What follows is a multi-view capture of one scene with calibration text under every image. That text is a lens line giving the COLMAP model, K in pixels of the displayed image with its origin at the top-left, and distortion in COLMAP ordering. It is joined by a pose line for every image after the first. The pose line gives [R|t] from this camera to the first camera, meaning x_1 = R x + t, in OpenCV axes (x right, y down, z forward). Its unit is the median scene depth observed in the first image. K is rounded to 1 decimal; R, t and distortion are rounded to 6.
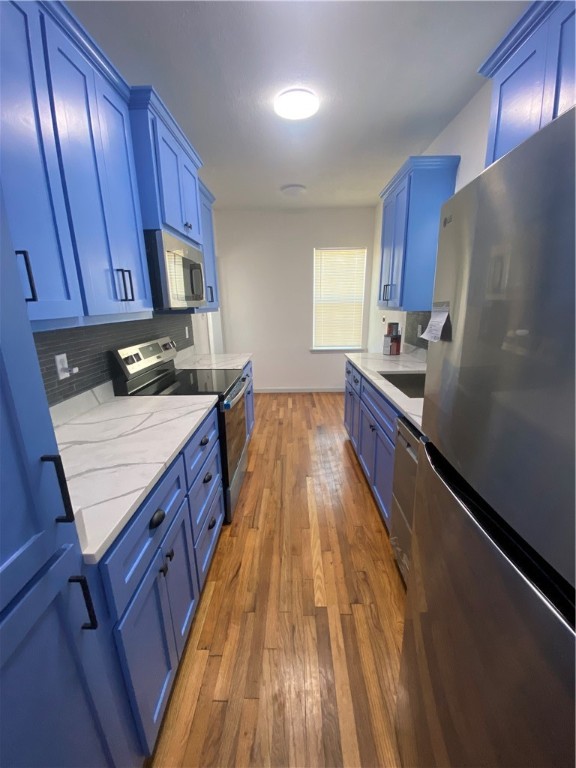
lens RADIAL K [[313.1, 0, 288.0], [0, 313.1, 384.0], [0, 0, 1]] dist [0.024979, -0.020720]
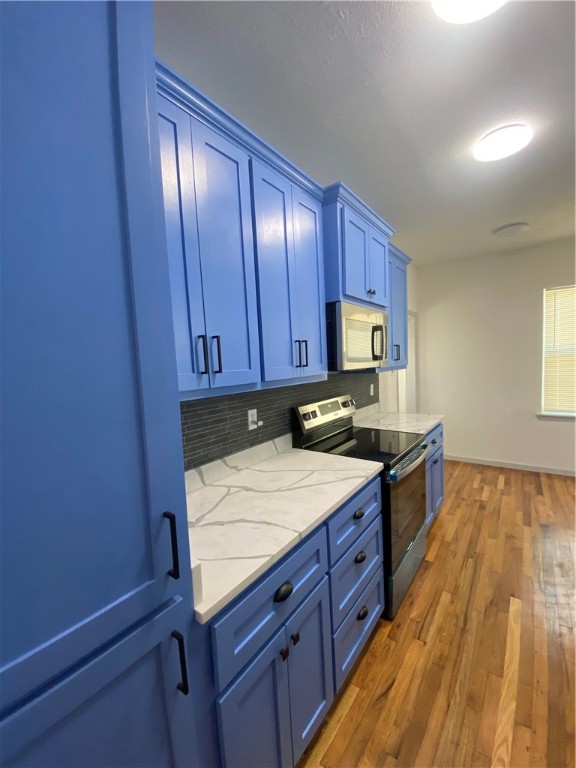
lens RADIAL K [[313.1, 0, 288.0], [0, 313.1, 384.0], [0, 0, 1]] dist [0.024979, -0.020720]
pose [[0.809213, 0.025220, -0.586974, 0.086281], [-0.120479, 0.984969, -0.123775, -0.048451], [0.575030, 0.170878, 0.800089, 0.076634]]
